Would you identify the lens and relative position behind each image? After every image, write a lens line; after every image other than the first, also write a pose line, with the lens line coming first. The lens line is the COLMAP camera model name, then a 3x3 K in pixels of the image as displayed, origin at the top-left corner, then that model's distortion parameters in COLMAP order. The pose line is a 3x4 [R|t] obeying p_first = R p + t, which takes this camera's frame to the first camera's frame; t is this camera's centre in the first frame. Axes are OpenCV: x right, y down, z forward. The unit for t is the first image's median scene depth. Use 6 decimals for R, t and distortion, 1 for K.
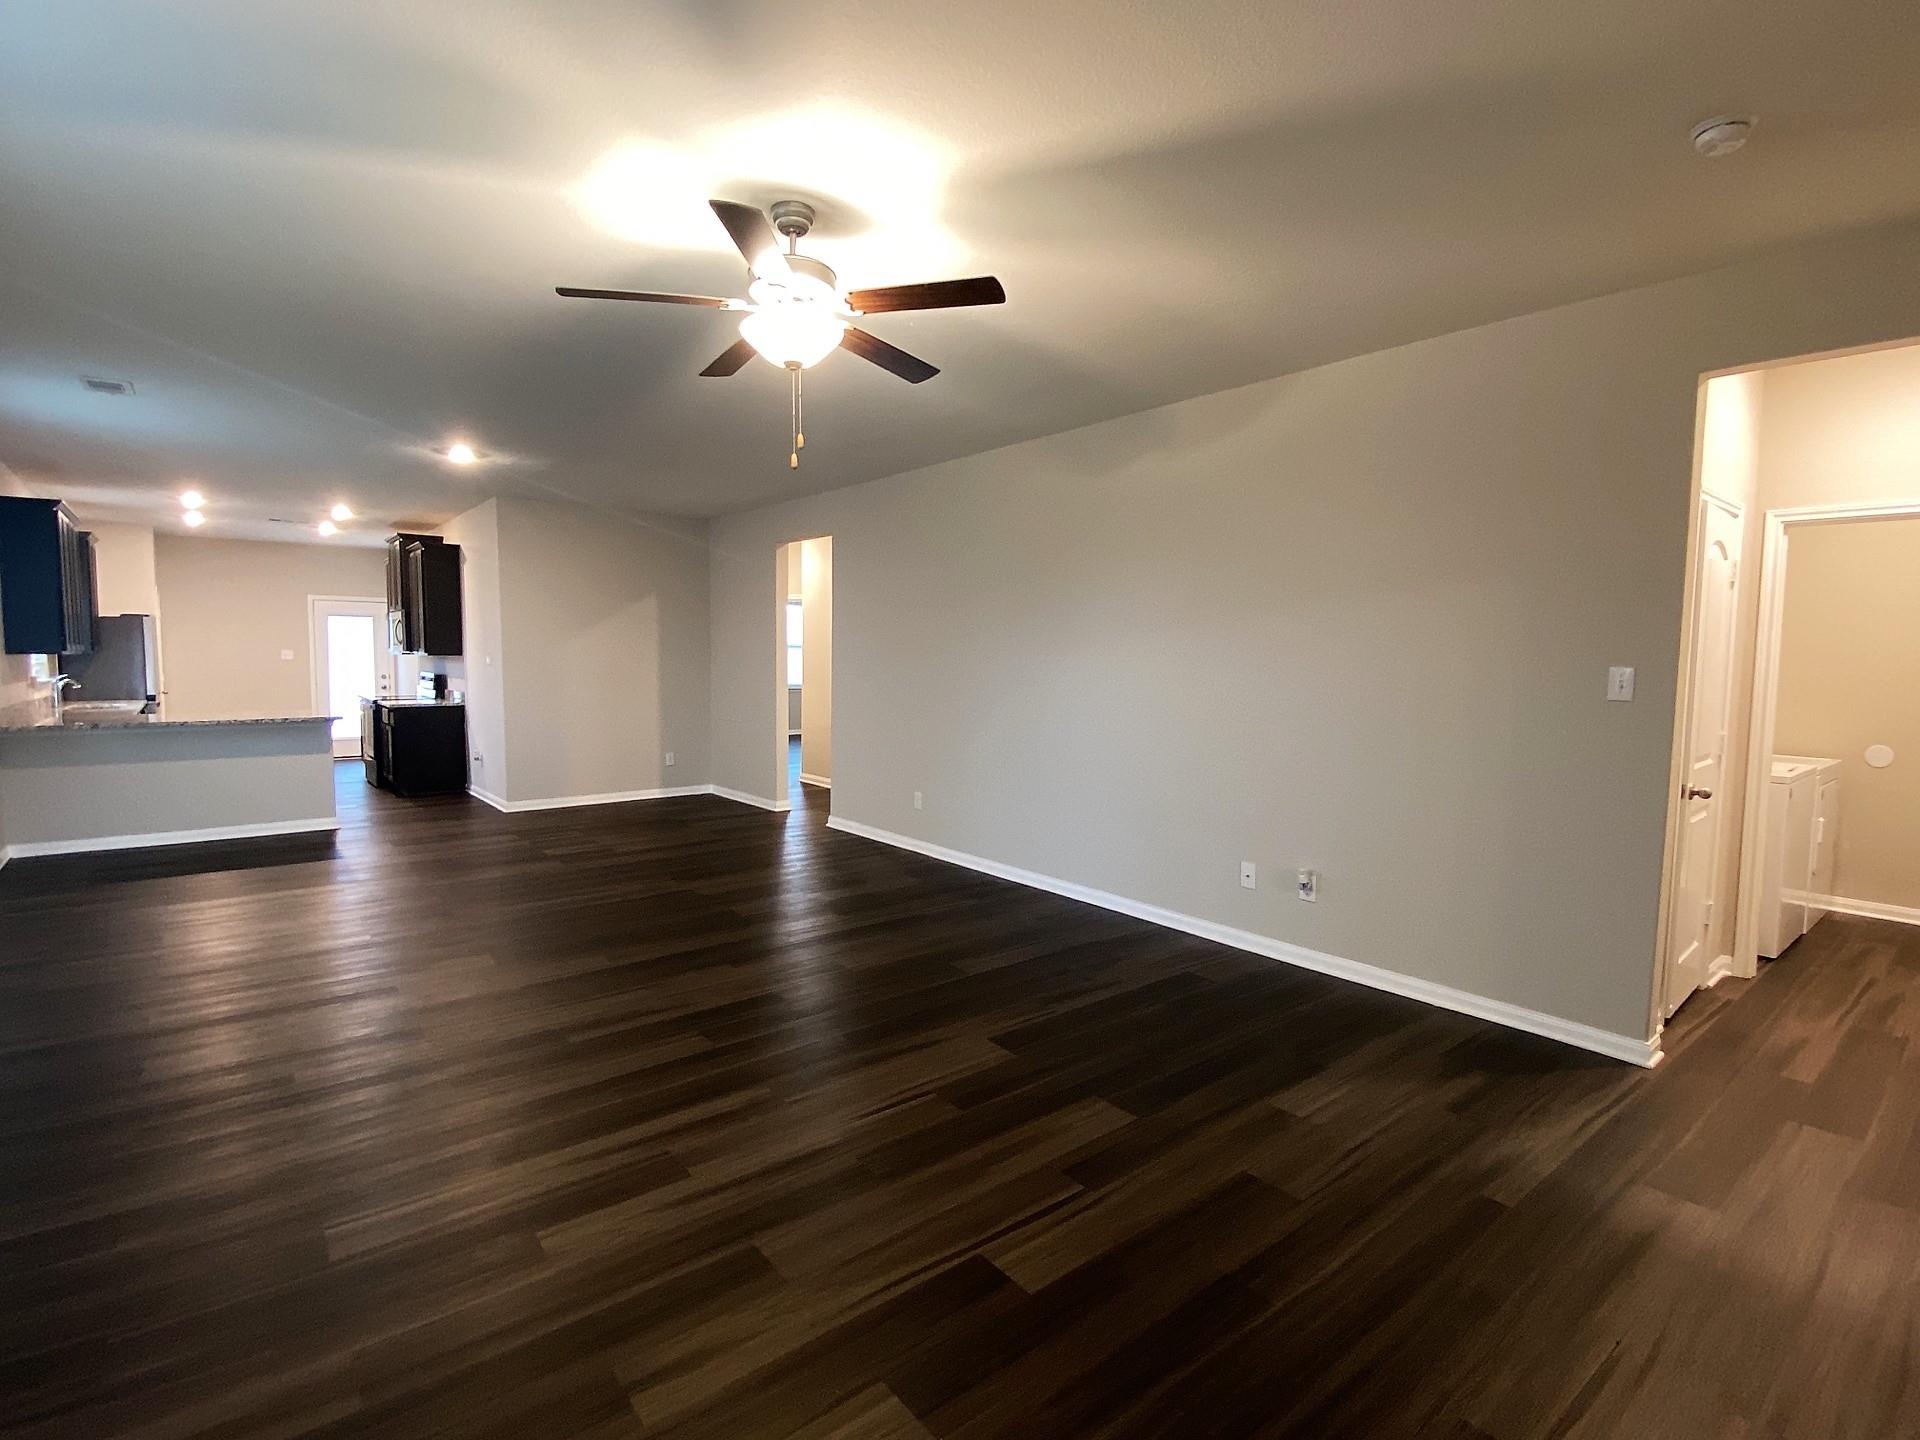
lens RADIAL K [[940.4, 0, 970.0], [0, 940.4, 722.7], [0, 0, 1]] dist [0.002164, 0.000215]
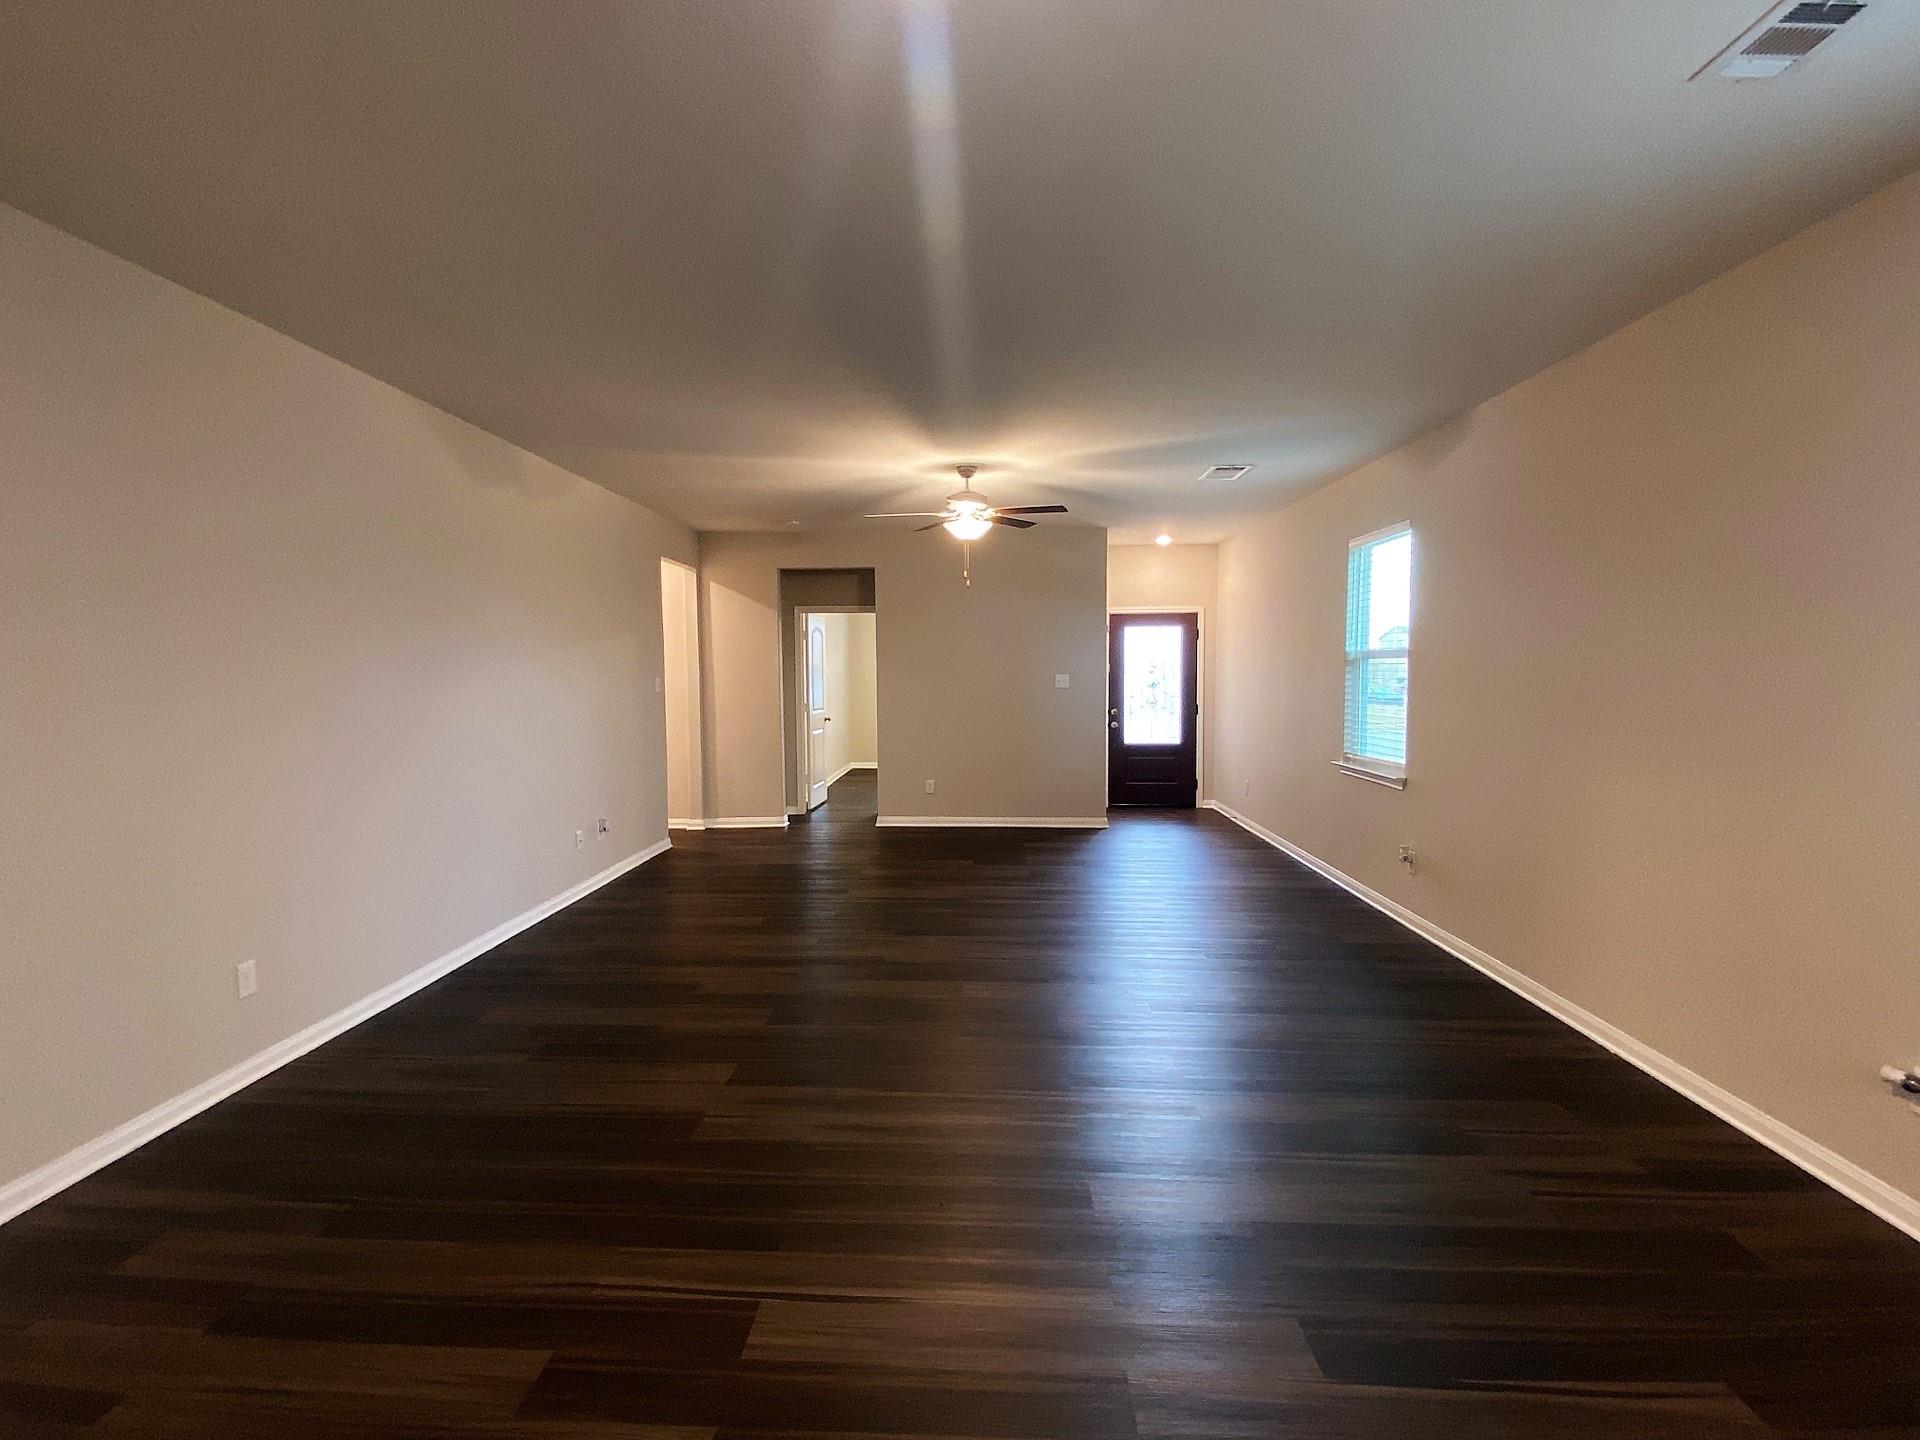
lens RADIAL K [[940.4, 0, 970.0], [0, 940.4, 722.7], [0, 0, 1]] dist [0.002164, 0.000215]
pose [[-0.740523, -0.043768, 0.670604, -0.824251], [0.053367, 0.990896, 0.123604, -0.117416], [-0.669909, 0.127320, -0.731445, 1.323988]]
